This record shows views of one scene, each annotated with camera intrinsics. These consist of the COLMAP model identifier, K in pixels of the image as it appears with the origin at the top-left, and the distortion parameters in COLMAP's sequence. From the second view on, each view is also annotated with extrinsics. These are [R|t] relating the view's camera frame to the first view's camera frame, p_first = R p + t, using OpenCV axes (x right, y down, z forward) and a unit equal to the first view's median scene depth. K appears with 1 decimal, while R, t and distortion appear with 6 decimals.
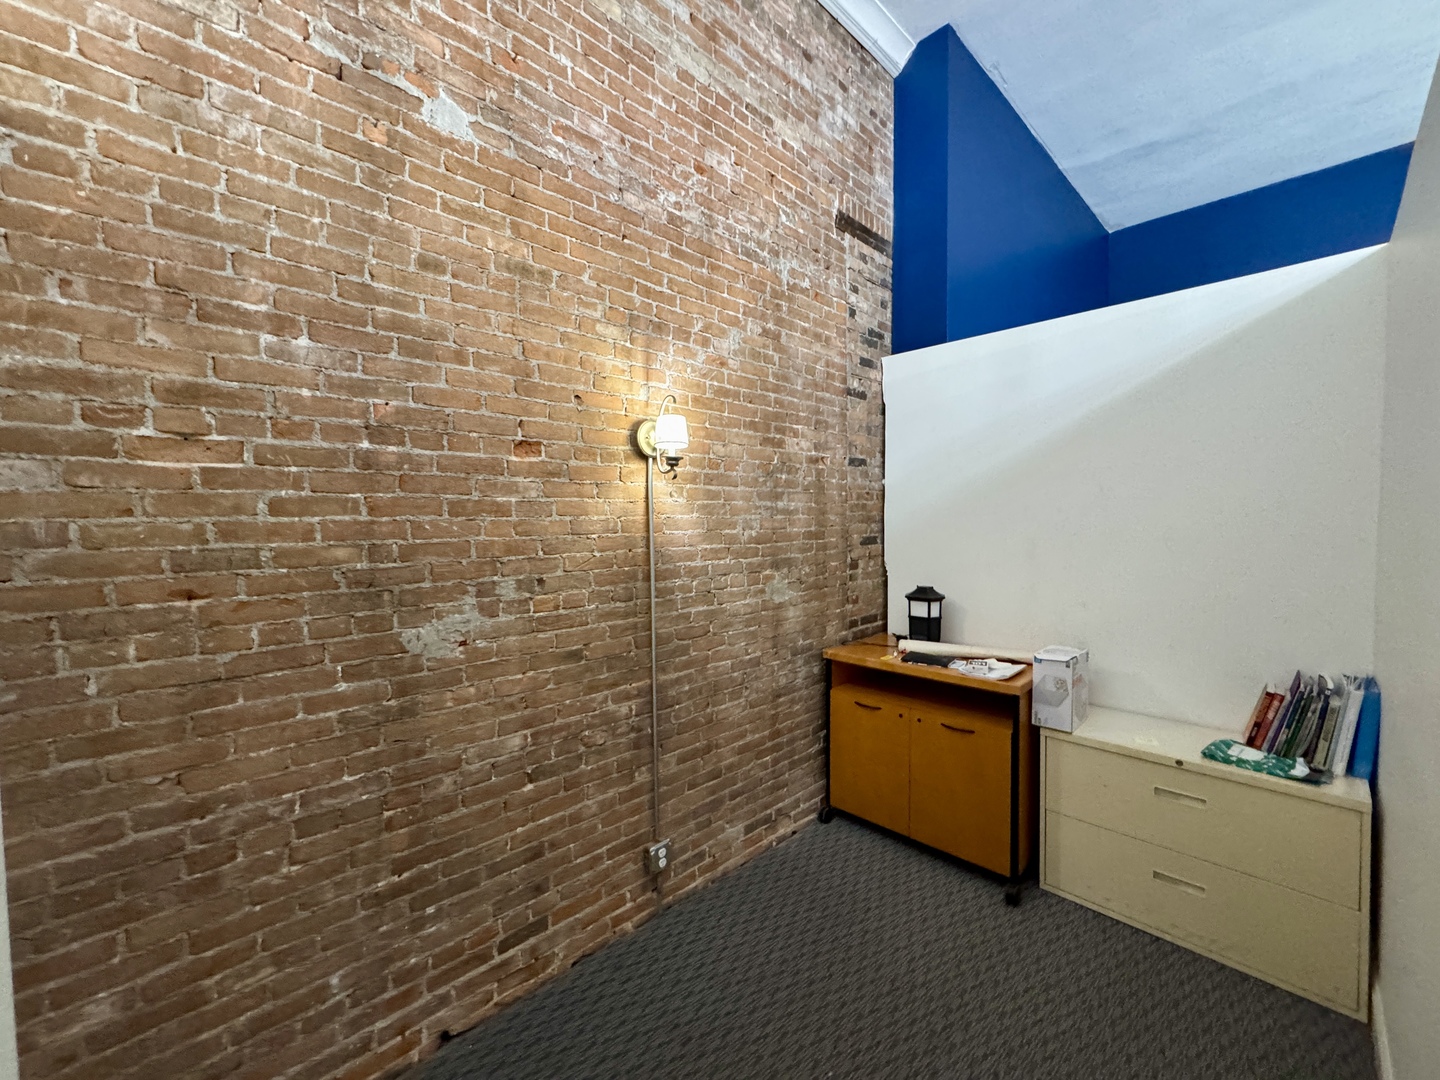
lens RADIAL K [[573.6, 0, 716.2], [0, 573.6, 537.4], [0, 0, 1]] dist [-0.003563, 0.000511]
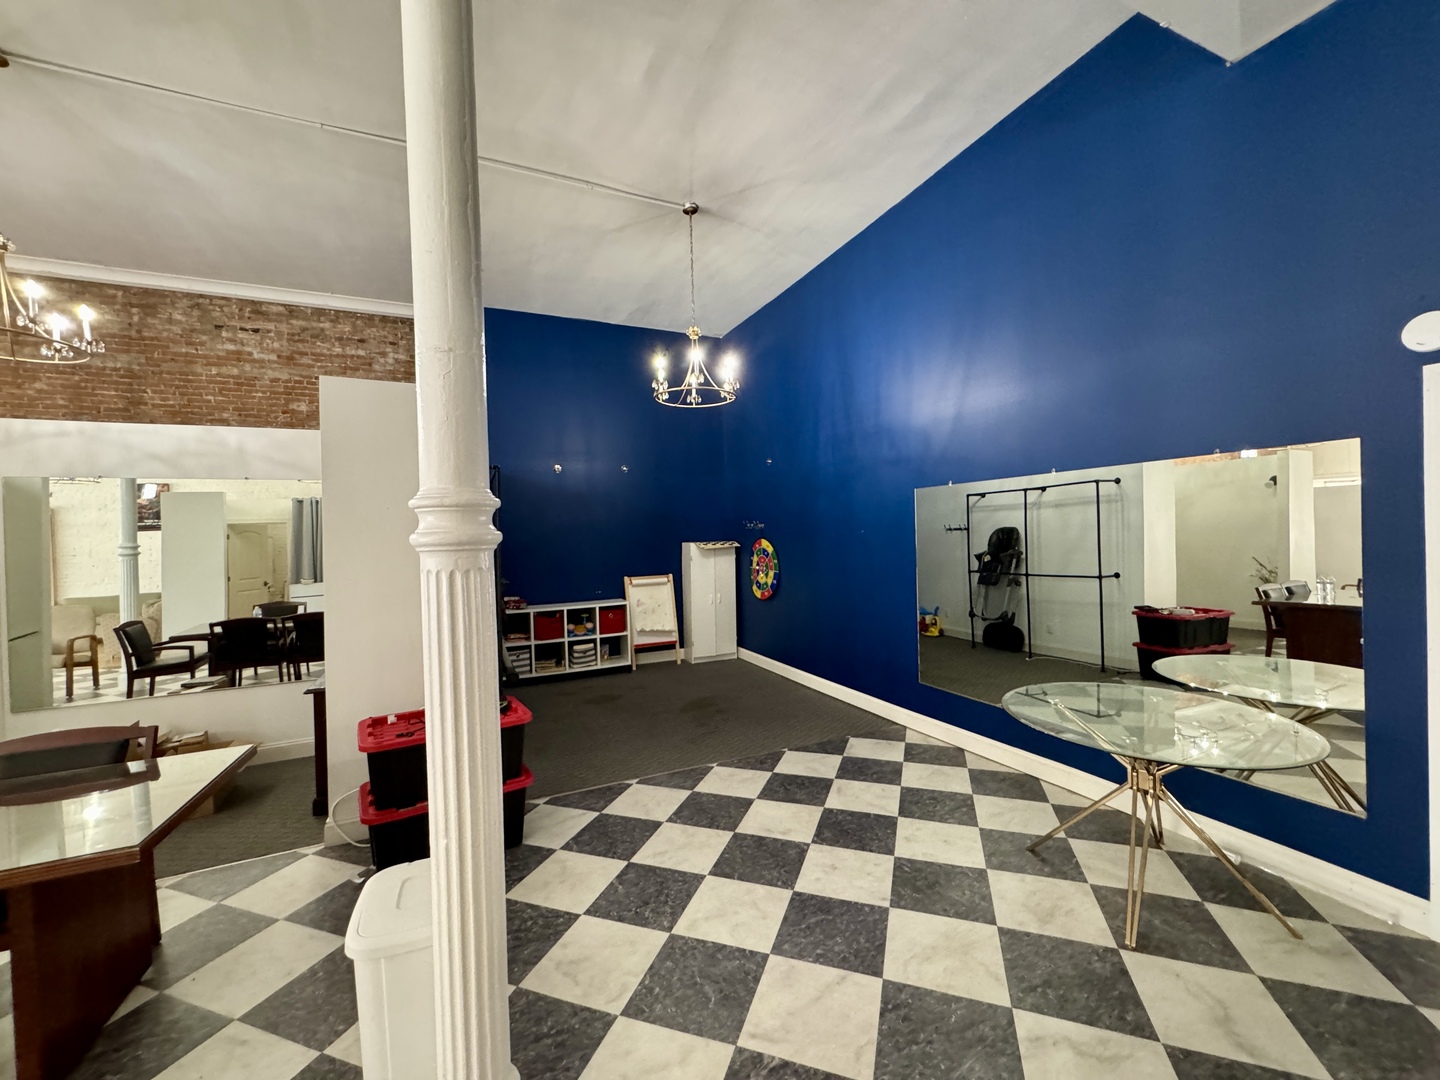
lens RADIAL K [[573.6, 0, 741.8], [0, 573.6, 531.2], [0, 0, 1]] dist [-0.003563, 0.000511]
pose [[0.942066, -0.013234, -0.335166, 2.350708], [0.005528, 0.999698, -0.023936, -0.033412], [0.335381, 0.020697, 0.941855, -0.611062]]
